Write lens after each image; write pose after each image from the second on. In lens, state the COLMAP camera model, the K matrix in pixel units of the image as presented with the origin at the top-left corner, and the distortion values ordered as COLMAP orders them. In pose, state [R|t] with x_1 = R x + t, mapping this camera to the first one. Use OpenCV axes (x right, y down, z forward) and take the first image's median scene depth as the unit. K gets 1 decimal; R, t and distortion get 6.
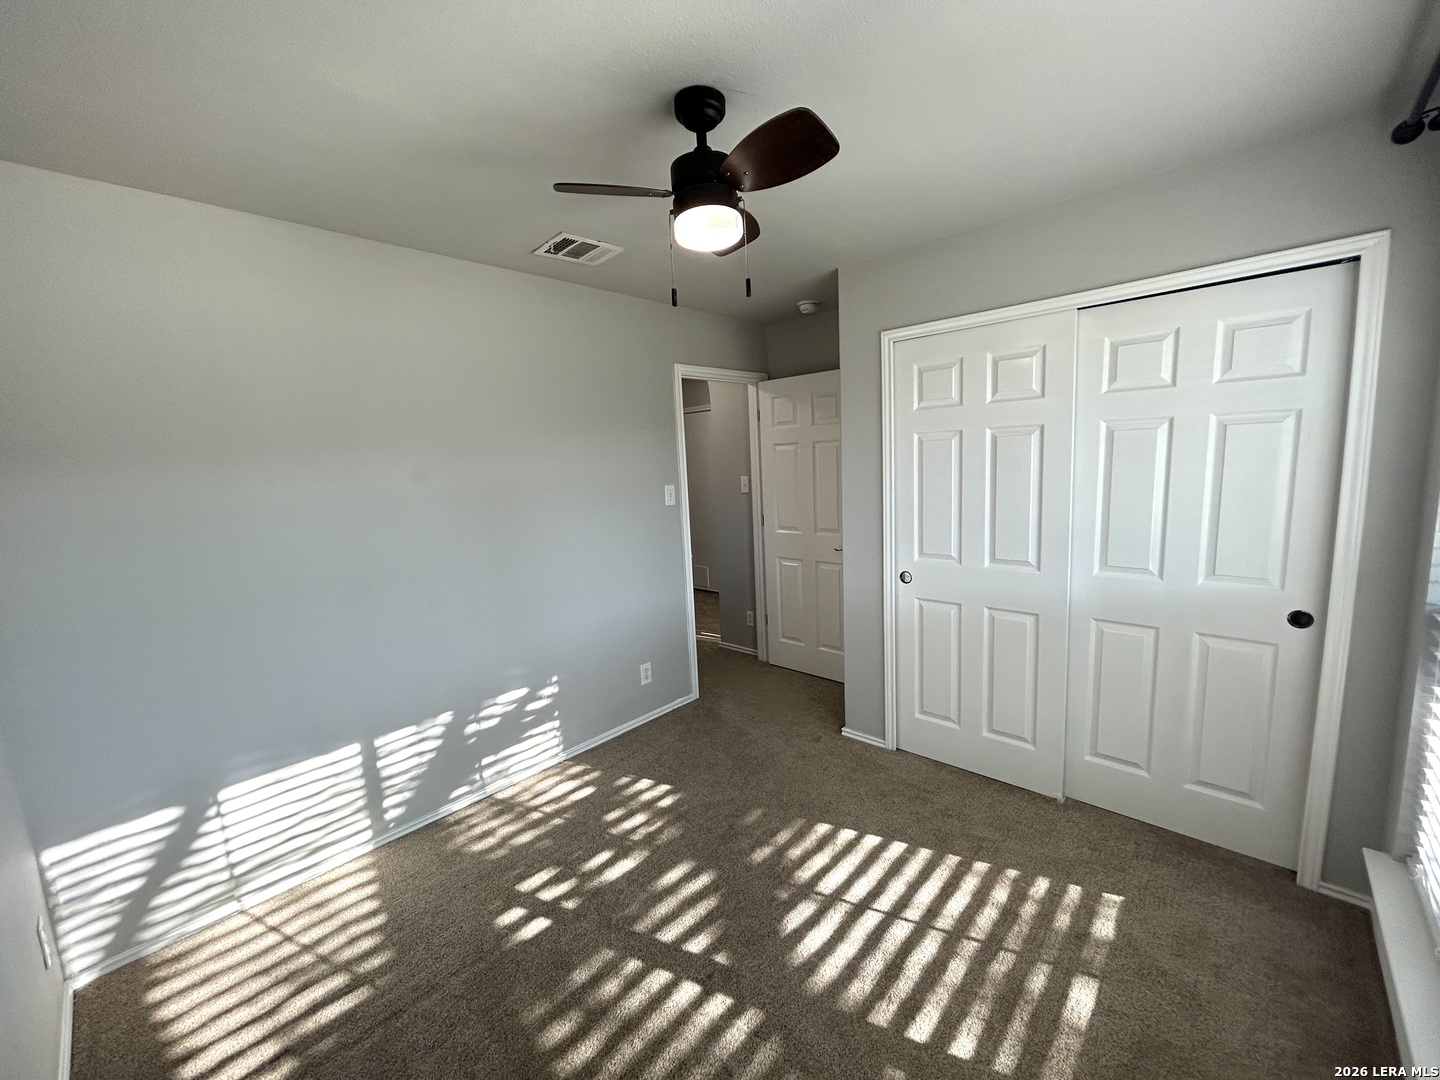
lens RADIAL K [[579.0, 0, 721.5], [0, 579.0, 532.8], [0, 0, 1]] dist [0.002934, 0.000554]
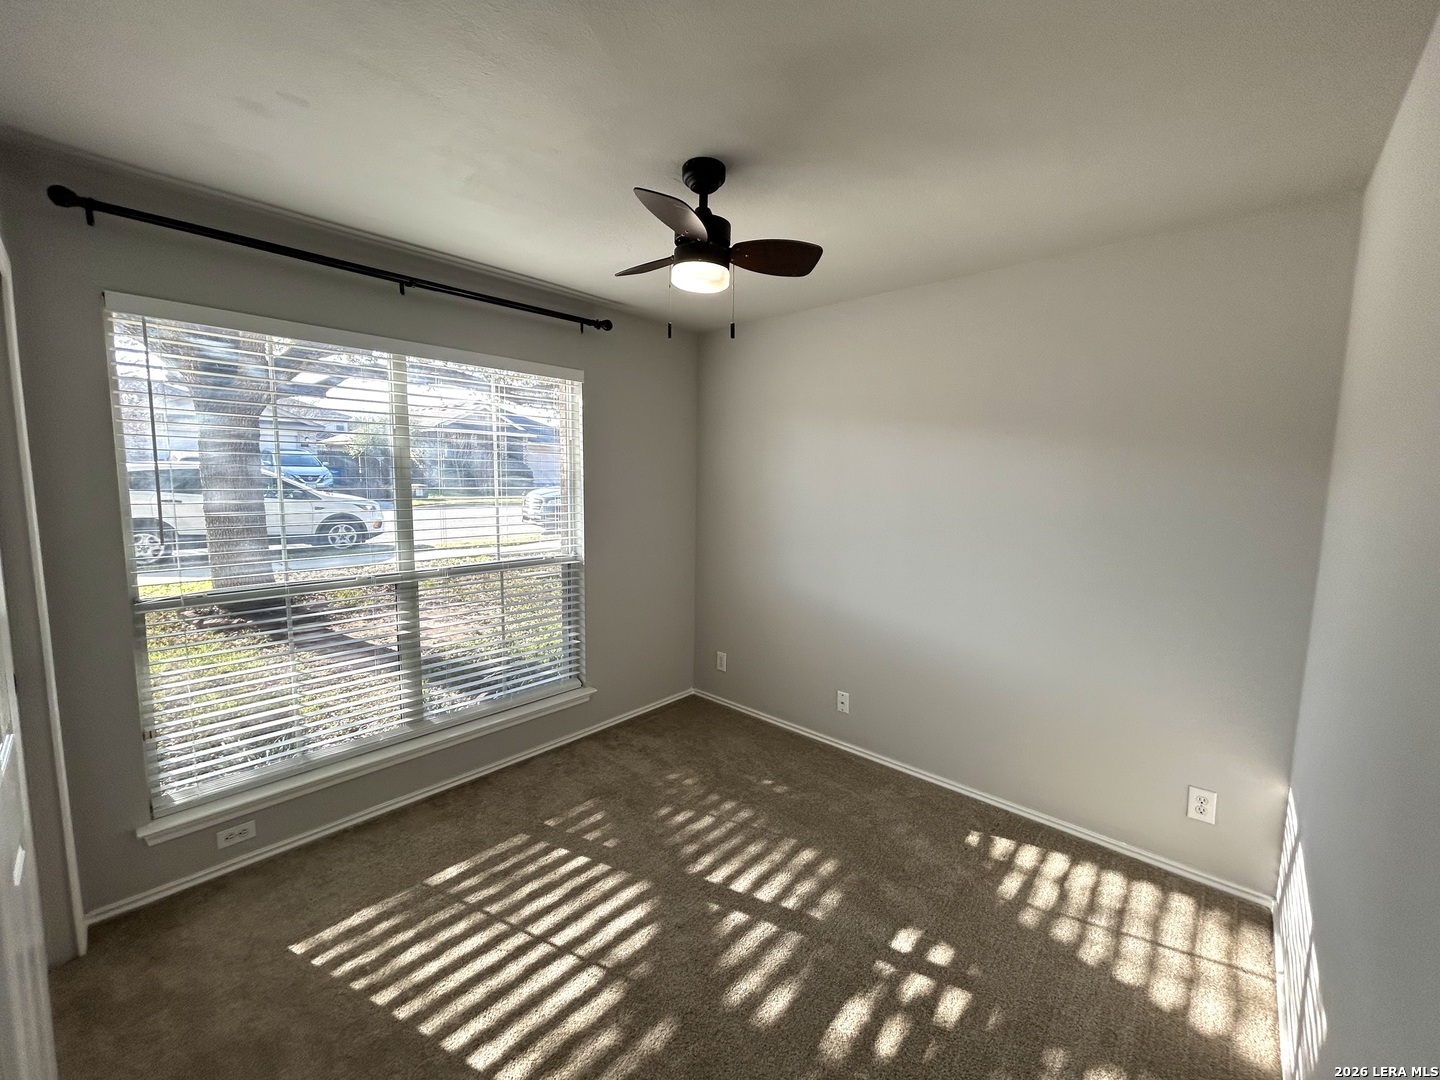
lens RADIAL K [[579.0, 0, 719.7], [0, 579.0, 539.8], [0, 0, 1]] dist [0.002934, 0.000554]
pose [[-0.999394, 0.034818, -0.000291, -0.033862], [0.033792, 0.971875, 0.233060, -0.222513], [0.008397, 0.232909, -0.972462, 1.826843]]
